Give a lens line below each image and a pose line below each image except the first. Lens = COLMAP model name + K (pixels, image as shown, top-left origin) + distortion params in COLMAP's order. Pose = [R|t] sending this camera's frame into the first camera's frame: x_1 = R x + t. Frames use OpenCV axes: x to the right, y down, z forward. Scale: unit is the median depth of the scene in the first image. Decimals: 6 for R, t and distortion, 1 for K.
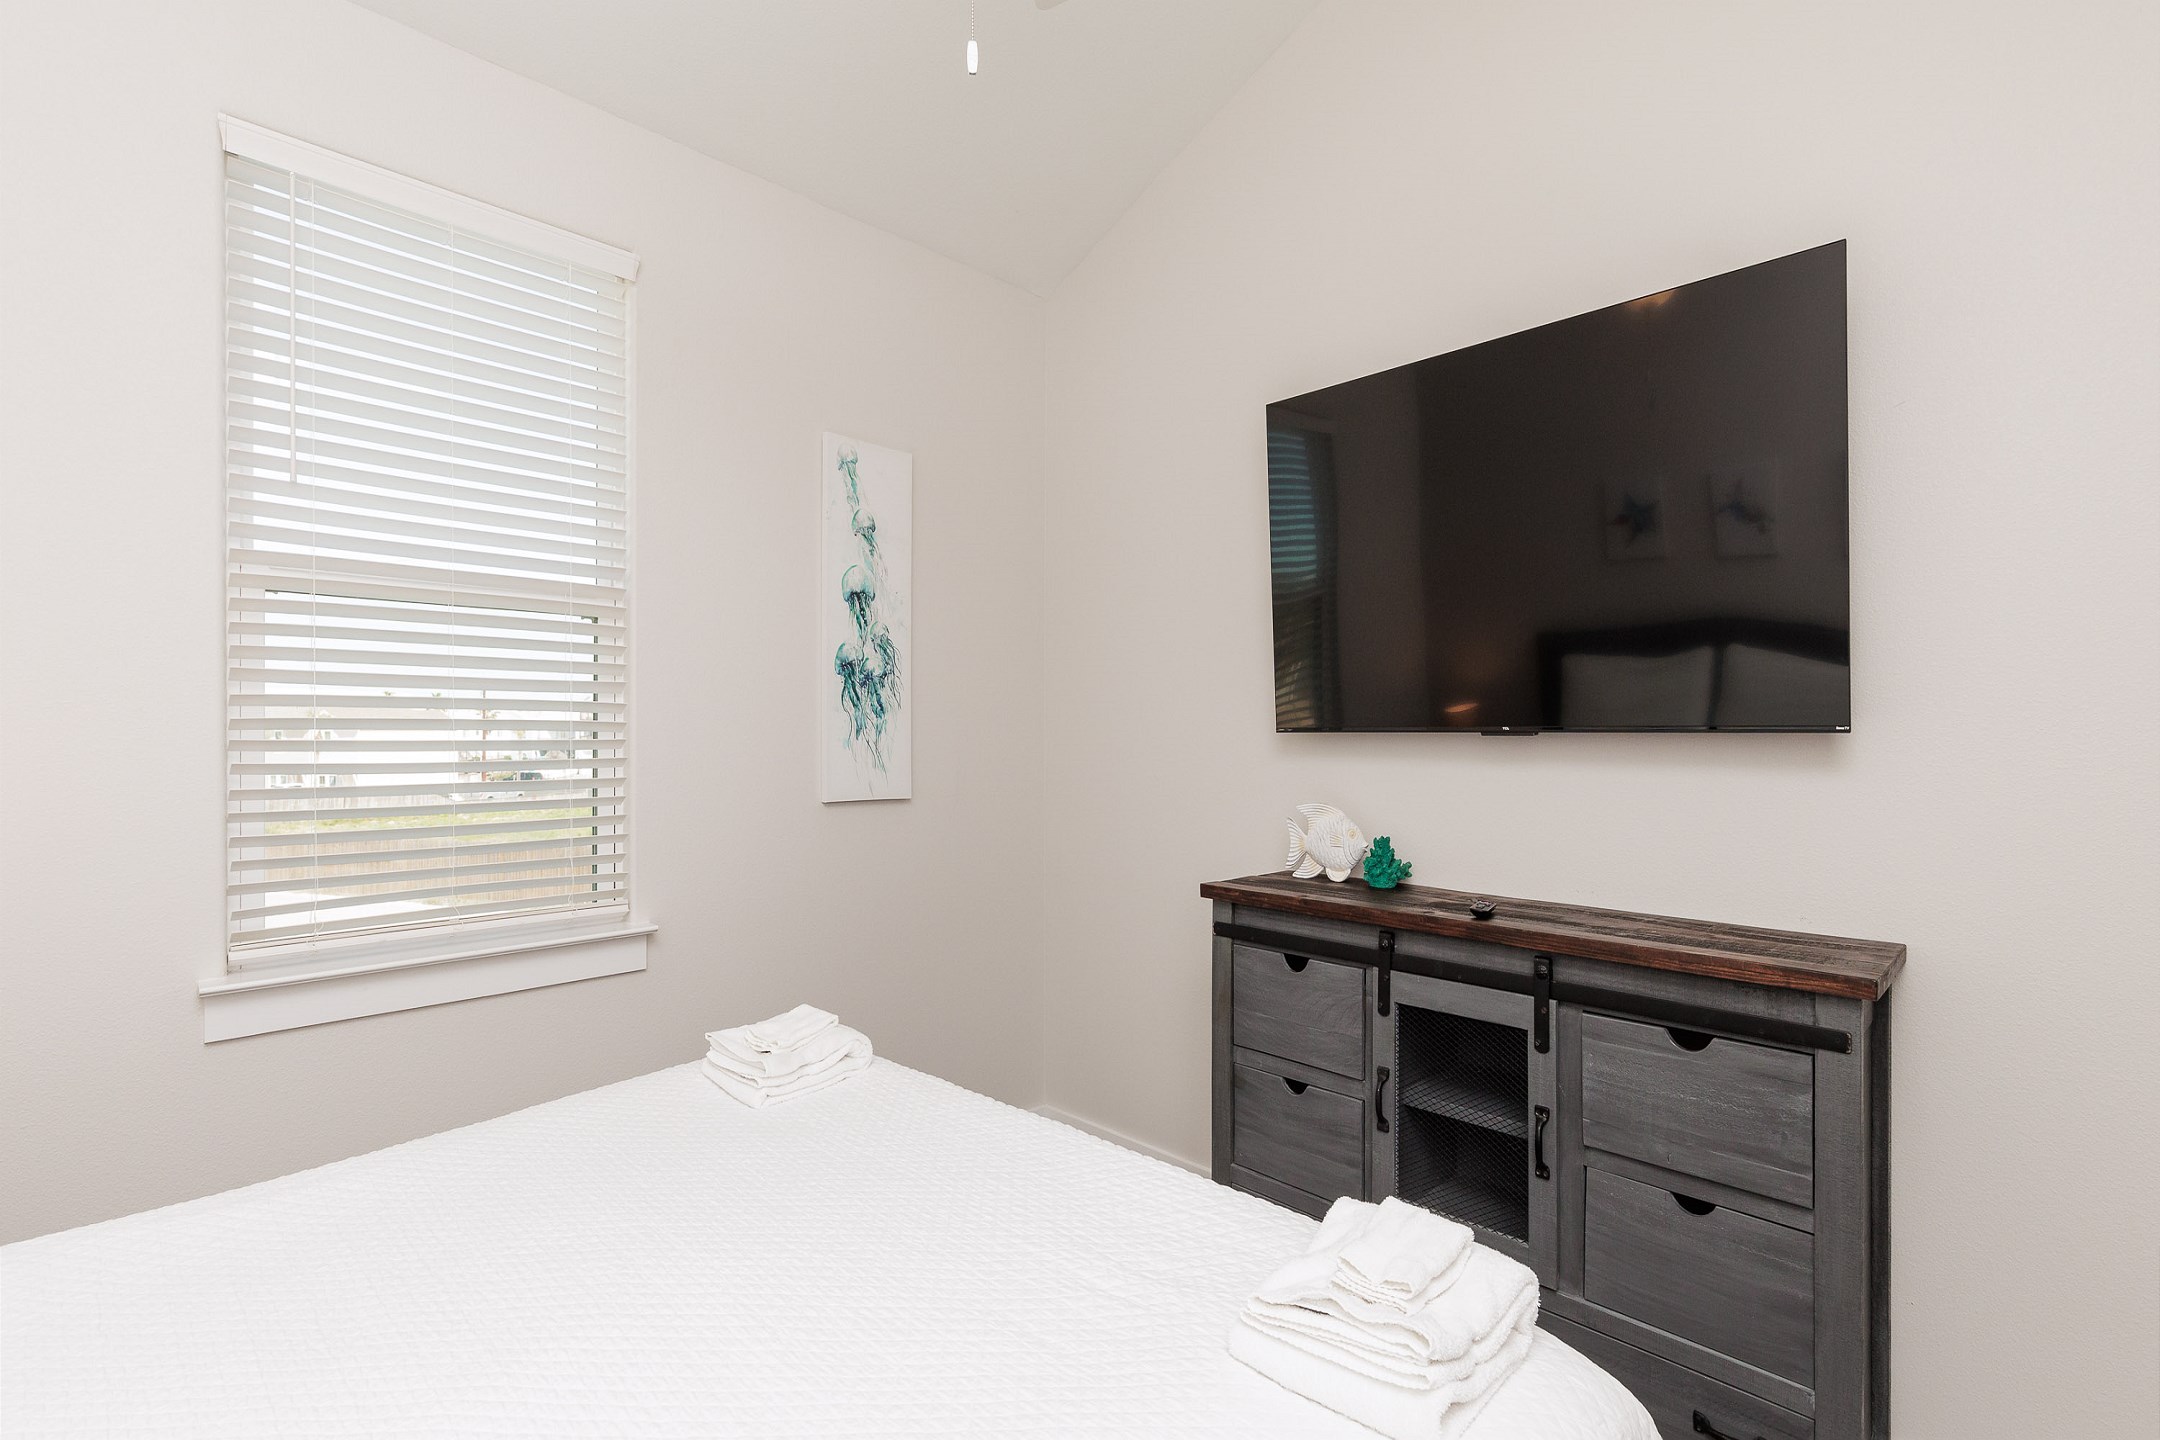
lens RADIAL K [[982.7, 0, 1082.5], [0, 982.7, 732.2], [0, 0, 1]] dist [0.001481, 0.000248]
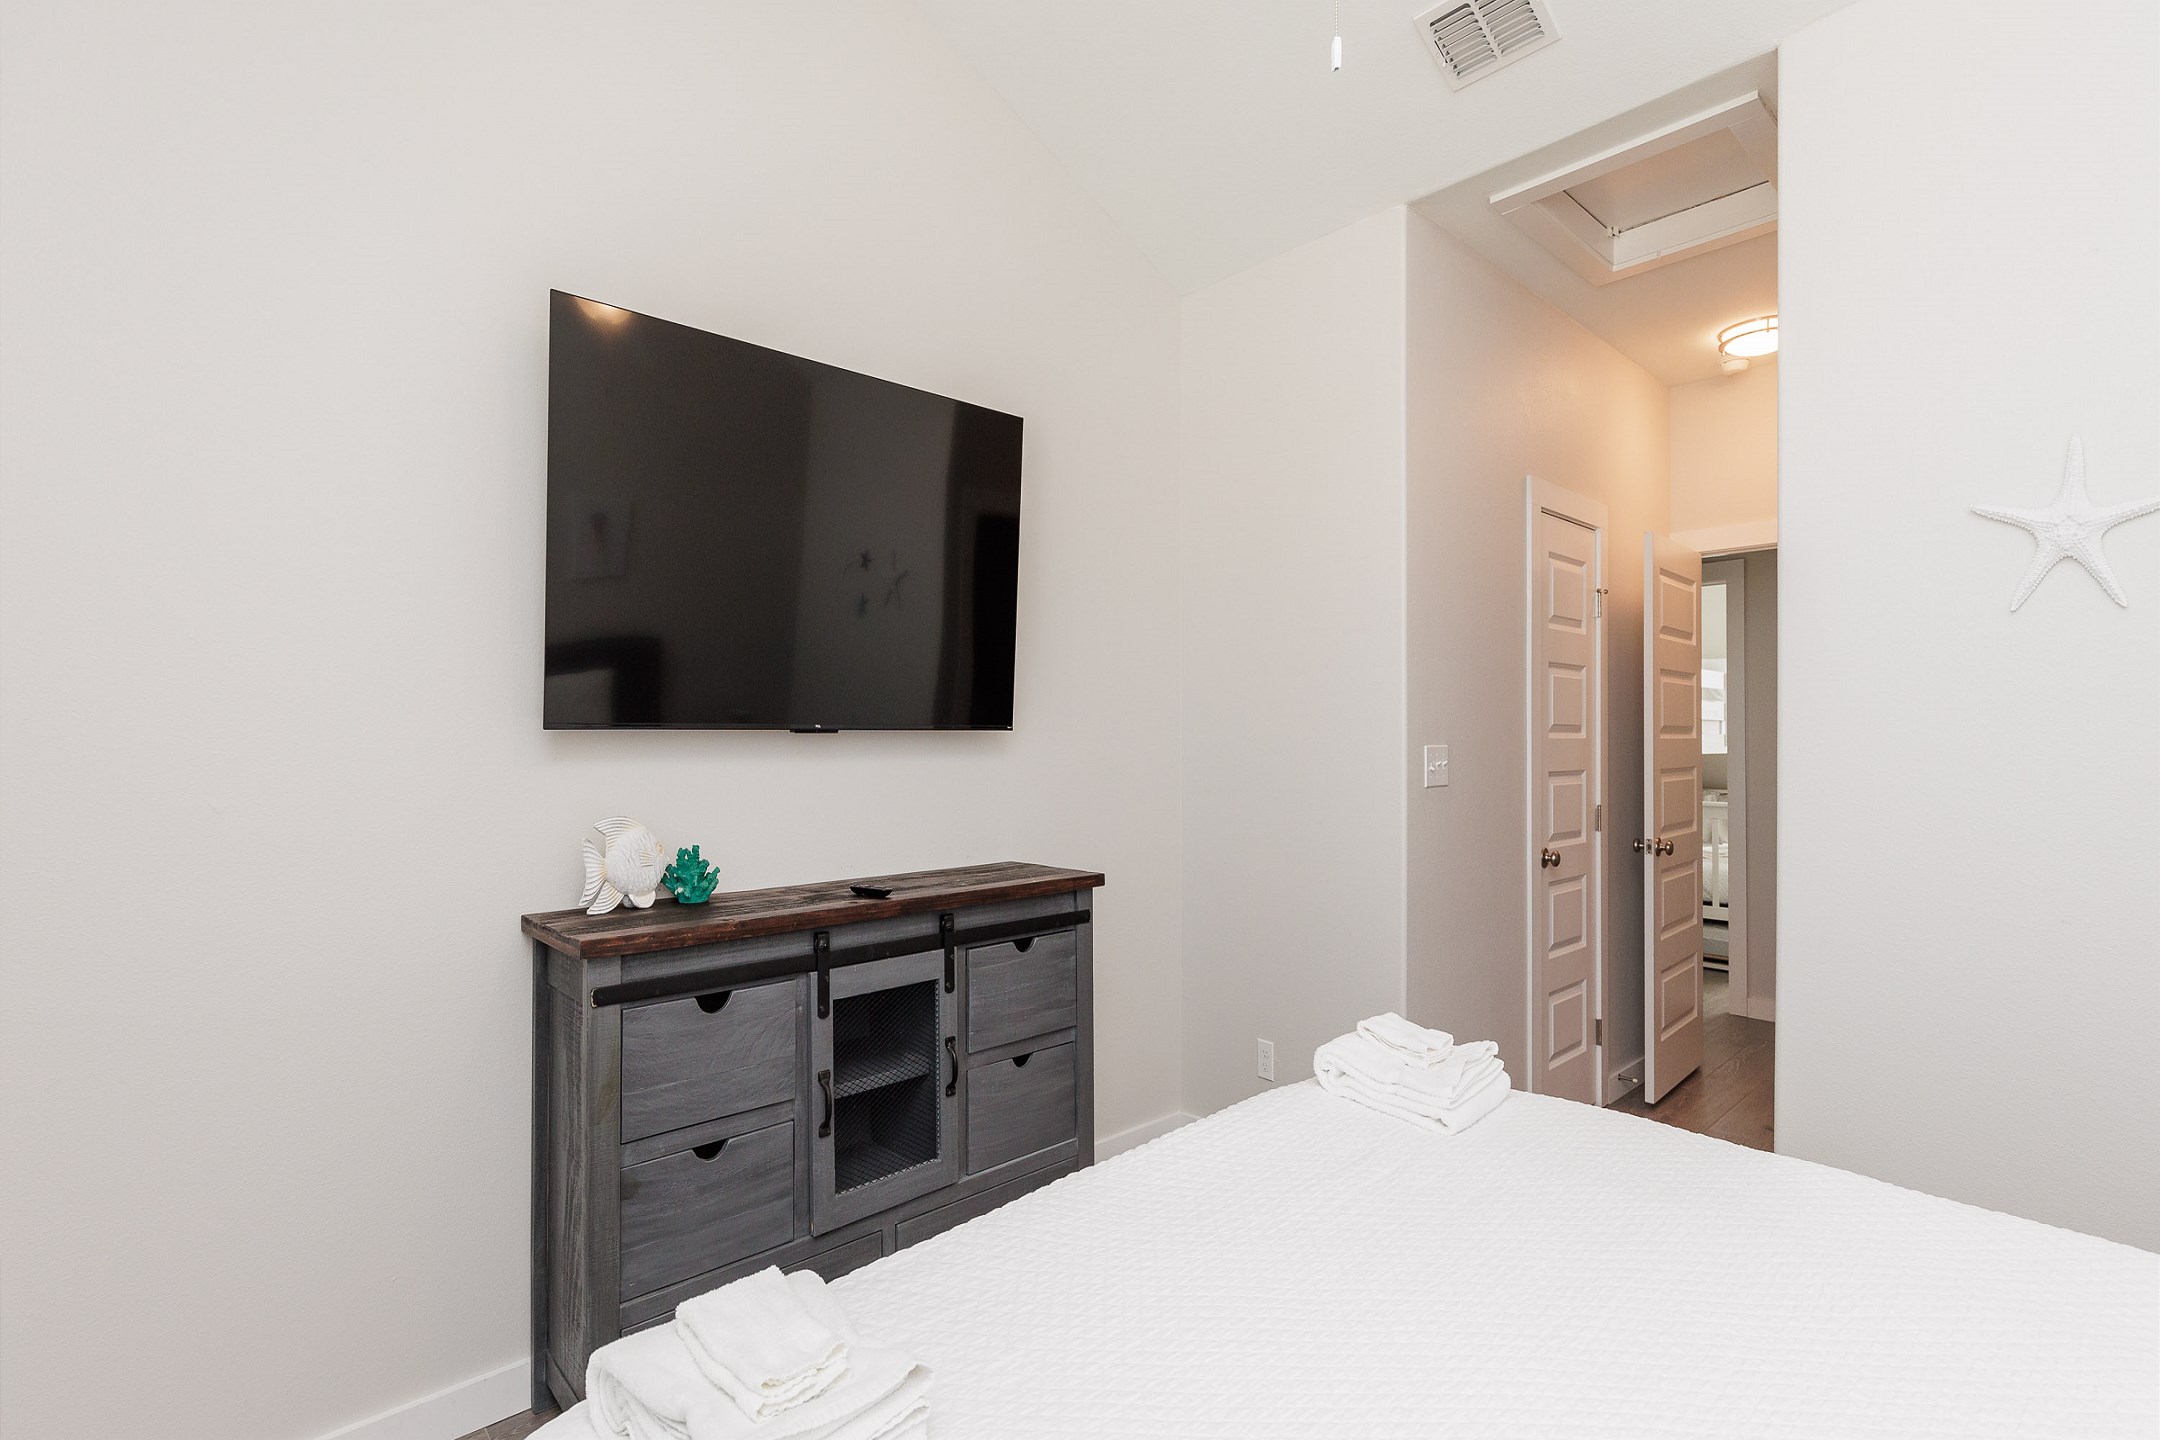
lens RADIAL K [[982.7, 0, 1082.4], [0, 982.7, 716.1], [0, 0, 1]] dist [0.001481, 0.000248]
pose [[0.048561, 0.014529, 0.998715, -0.636365], [0.000843, 0.999893, -0.014587, 0.001316], [-0.998820, 0.001550, 0.048544, 0.663958]]
